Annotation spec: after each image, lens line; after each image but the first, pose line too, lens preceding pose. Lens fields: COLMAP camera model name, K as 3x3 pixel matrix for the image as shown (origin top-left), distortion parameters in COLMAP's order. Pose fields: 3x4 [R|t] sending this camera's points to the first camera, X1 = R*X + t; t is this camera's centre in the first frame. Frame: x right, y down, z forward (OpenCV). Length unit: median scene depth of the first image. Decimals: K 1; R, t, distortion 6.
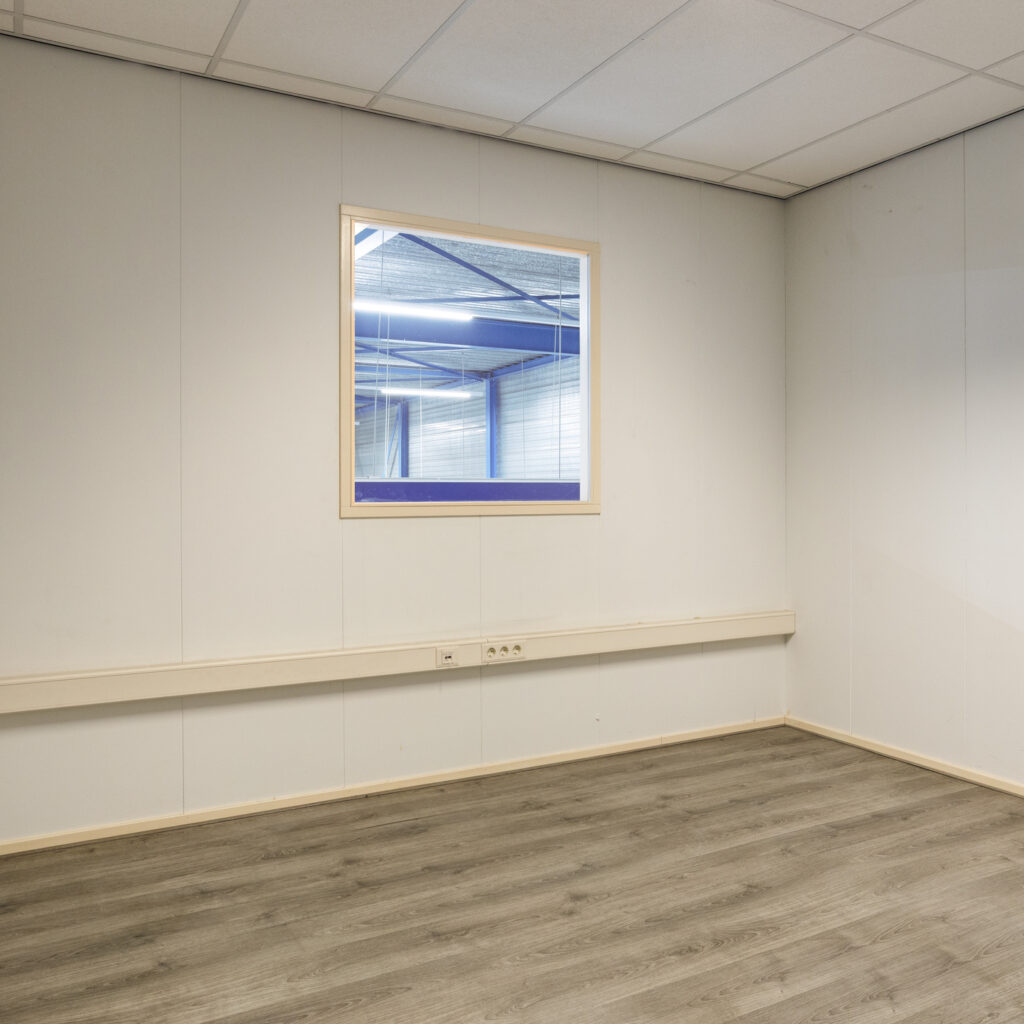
lens RADIAL K [[900.0, 0, 510.1], [0, 900.0, 530.8], [0, 0, 1]] dist [0.006817, -0.061433]
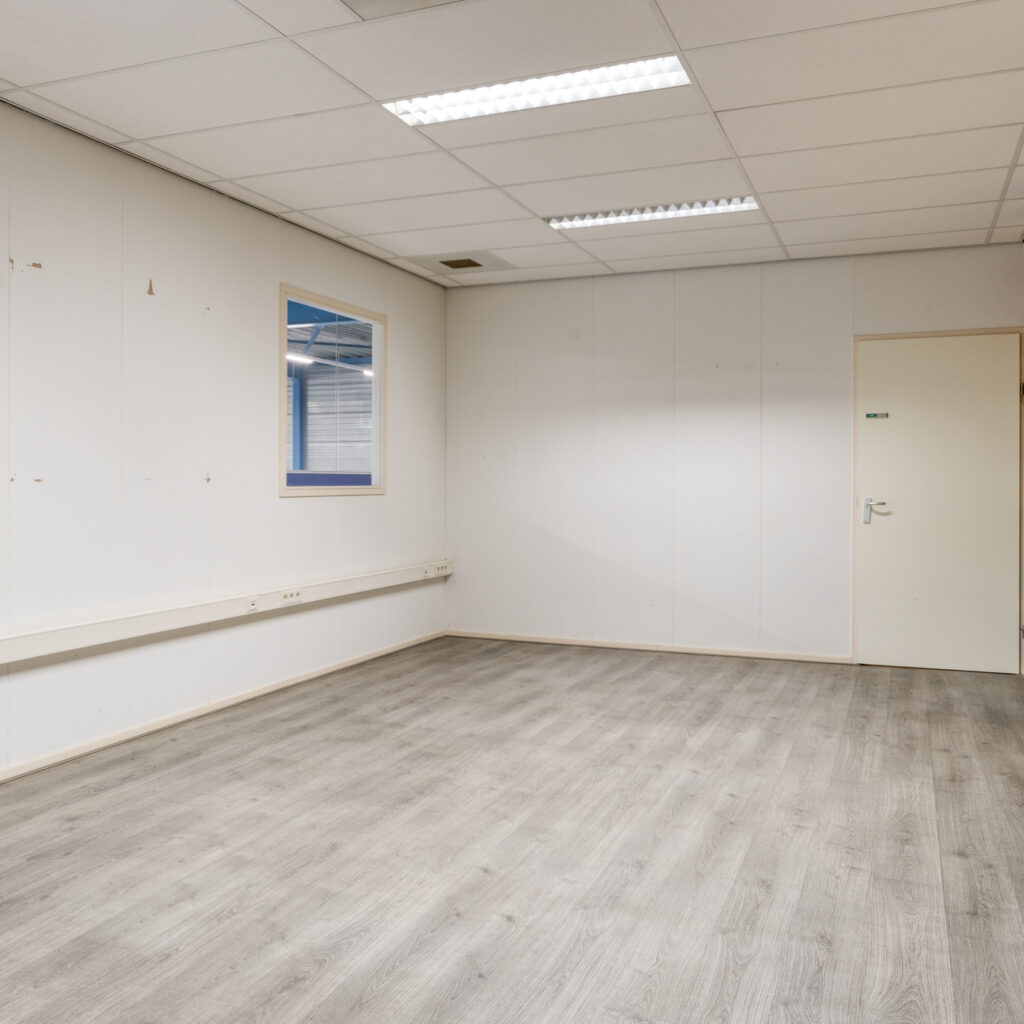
lens RADIAL K [[979.8, 0, 512.0], [0, 979.8, 512.0], [0, 0, 1]] dist [0.094282, -0.006969]
pose [[0.776107, -0.015256, 0.630417, -0.641165], [0.022425, 0.999743, -0.003414, 0.017122], [-0.630202, 0.016786, 0.776249, -0.343772]]
